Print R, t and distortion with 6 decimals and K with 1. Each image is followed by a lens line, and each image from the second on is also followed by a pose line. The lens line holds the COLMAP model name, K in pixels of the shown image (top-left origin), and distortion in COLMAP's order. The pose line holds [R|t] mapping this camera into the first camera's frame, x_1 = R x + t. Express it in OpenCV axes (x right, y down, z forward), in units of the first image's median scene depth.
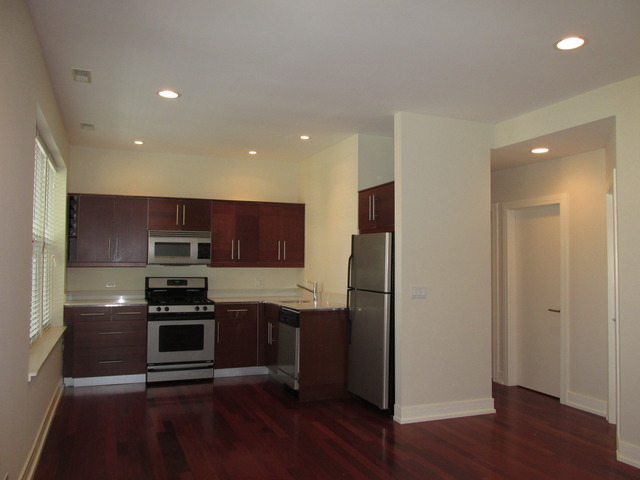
lens RADIAL K [[535.9, 0, 320.0], [0, 535.9, 240.0], [0, 0, 1]] dist [-0.003699, -0.000768]
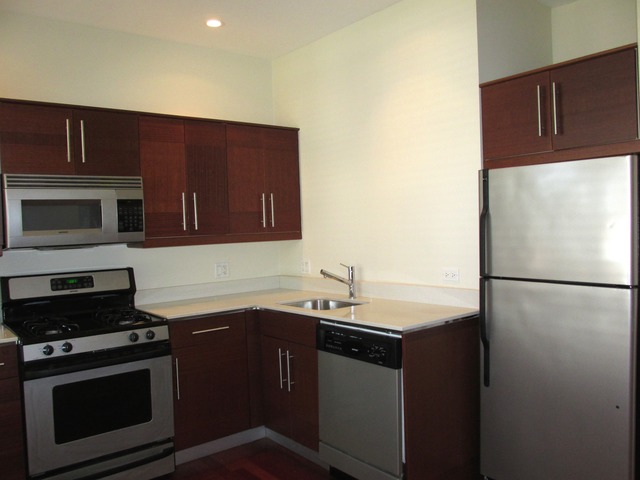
lens RADIAL K [[535.9, 0, 320.0], [0, 535.9, 240.0], [0, 0, 1]] dist [-0.003699, -0.000768]
pose [[0.952589, -0.049473, 0.300210, -0.200481], [0.030092, 0.997173, 0.068845, 0.013910], [-0.302768, -0.056547, 0.951385, 0.481324]]
